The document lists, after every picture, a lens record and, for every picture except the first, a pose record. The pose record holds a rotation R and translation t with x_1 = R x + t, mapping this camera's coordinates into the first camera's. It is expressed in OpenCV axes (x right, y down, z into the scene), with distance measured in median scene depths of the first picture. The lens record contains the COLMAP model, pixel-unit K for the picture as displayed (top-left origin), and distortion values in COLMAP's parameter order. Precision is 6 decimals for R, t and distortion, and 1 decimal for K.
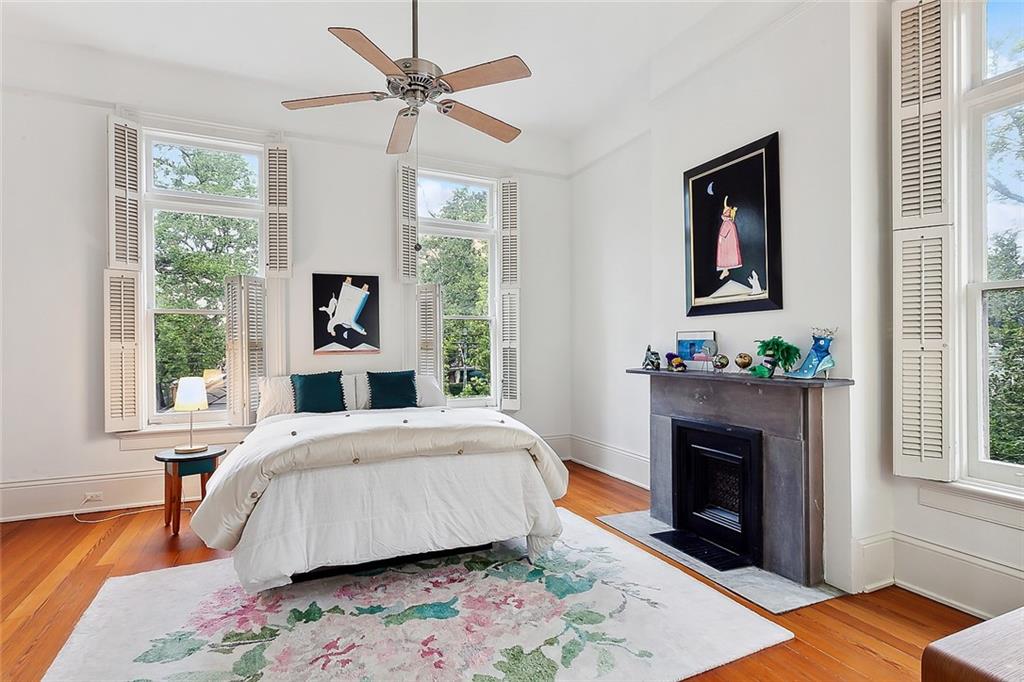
lens RADIAL K [[496.5, 0, 512.8], [0, 496.5, 342.0], [0, 0, 1]] dist [0.002194, -0.000229]
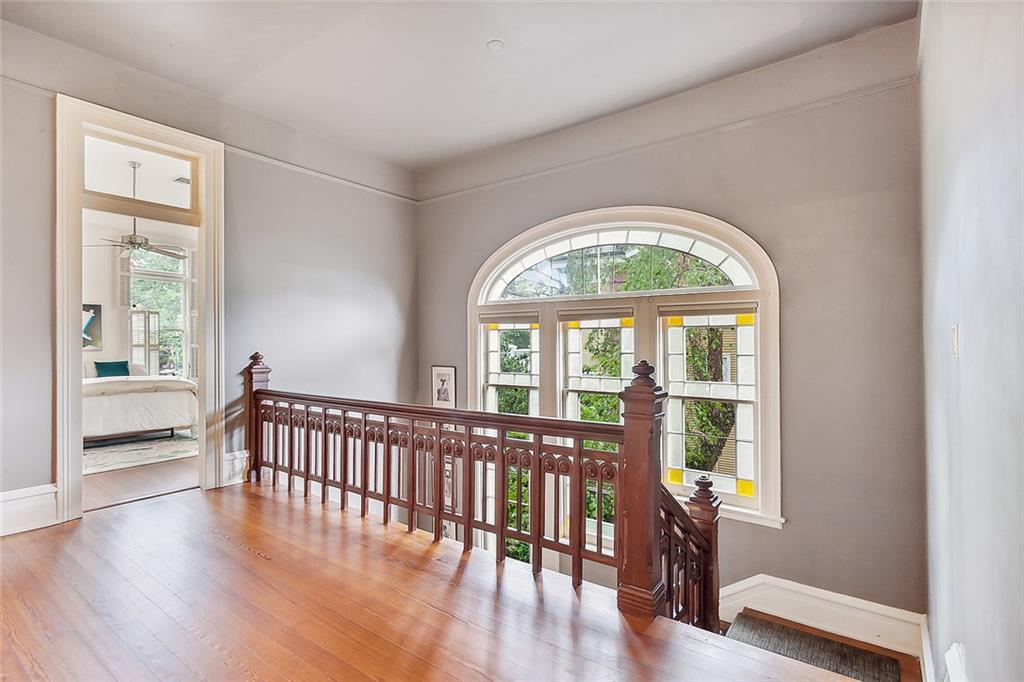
lens RADIAL K [[496.5, 0, 512.1], [0, 496.5, 339.1], [0, 0, 1]] dist [0.002194, -0.000229]
pose [[0.882822, 0.009598, 0.469609, 0.179517], [-0.005605, 0.999935, -0.009899, -0.009417], [-0.469674, 0.006107, 0.882819, -1.225566]]
